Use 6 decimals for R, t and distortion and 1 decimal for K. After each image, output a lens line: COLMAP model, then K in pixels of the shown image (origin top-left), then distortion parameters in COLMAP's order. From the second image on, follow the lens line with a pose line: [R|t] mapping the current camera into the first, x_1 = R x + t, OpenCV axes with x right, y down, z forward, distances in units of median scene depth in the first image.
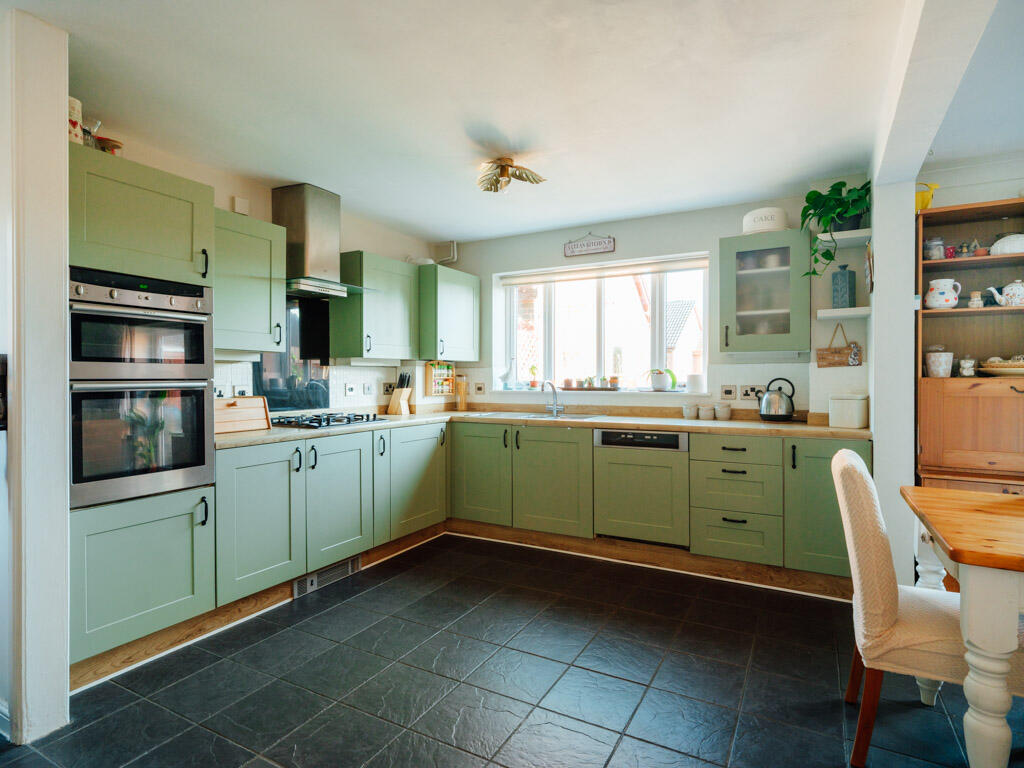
lens RADIAL K [[548.9, 0, 514.8], [0, 548.9, 377.9], [0, 0, 1]] dist [0.000420, -0.000122]
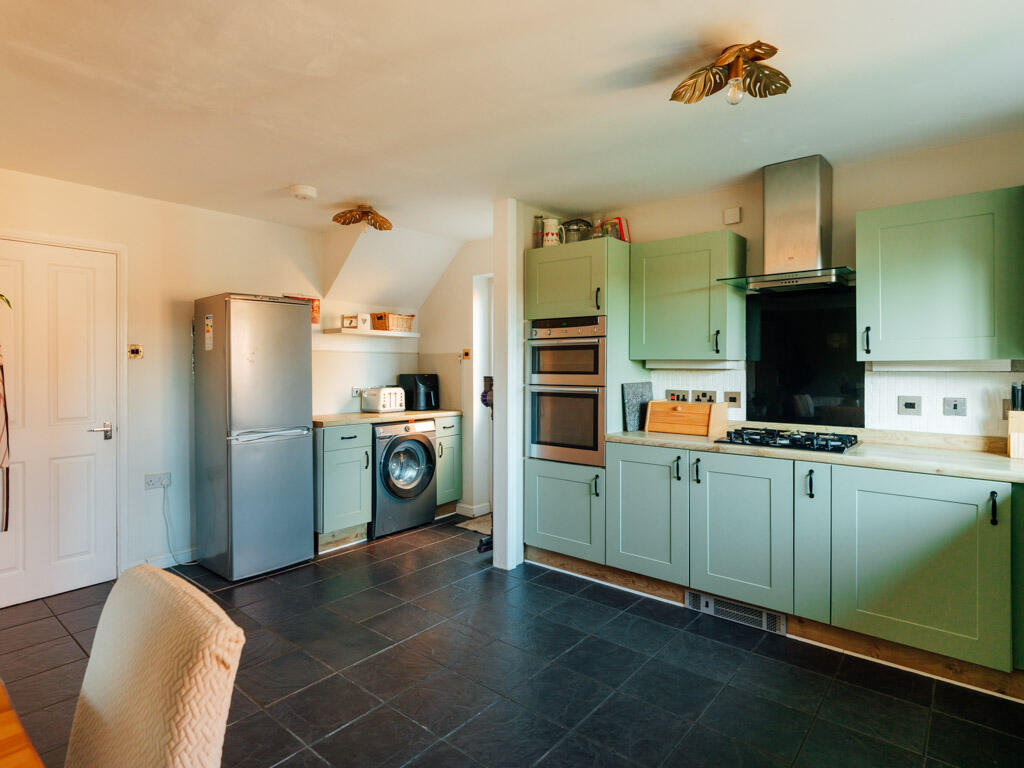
lens RADIAL K [[548.9, 0, 514.8], [0, 548.9, 377.9], [0, 0, 1]] dist [0.000420, -0.000122]
pose [[-0.194814, 0.015184, -0.980723, 0.644288], [-0.003306, 0.999864, 0.016137, -0.032224], [0.980835, 0.006386, -0.194737, 0.895476]]
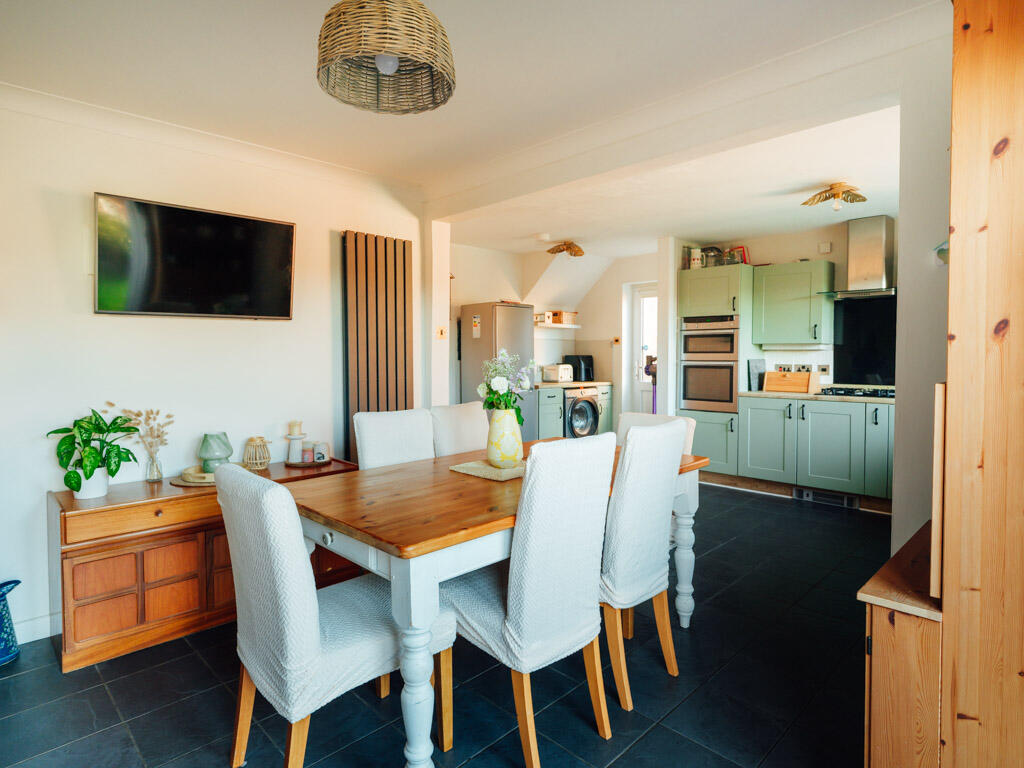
lens RADIAL K [[564.3, 0, 513.0], [0, 564.3, 378.1], [0, 0, 1]] dist [-0.001413, -0.000544]
pose [[-0.282839, 0.035144, -0.958523, 1.413980], [-0.003978, 0.999277, 0.037812, -0.007939], [0.959159, 0.014507, -0.282495, 0.681911]]
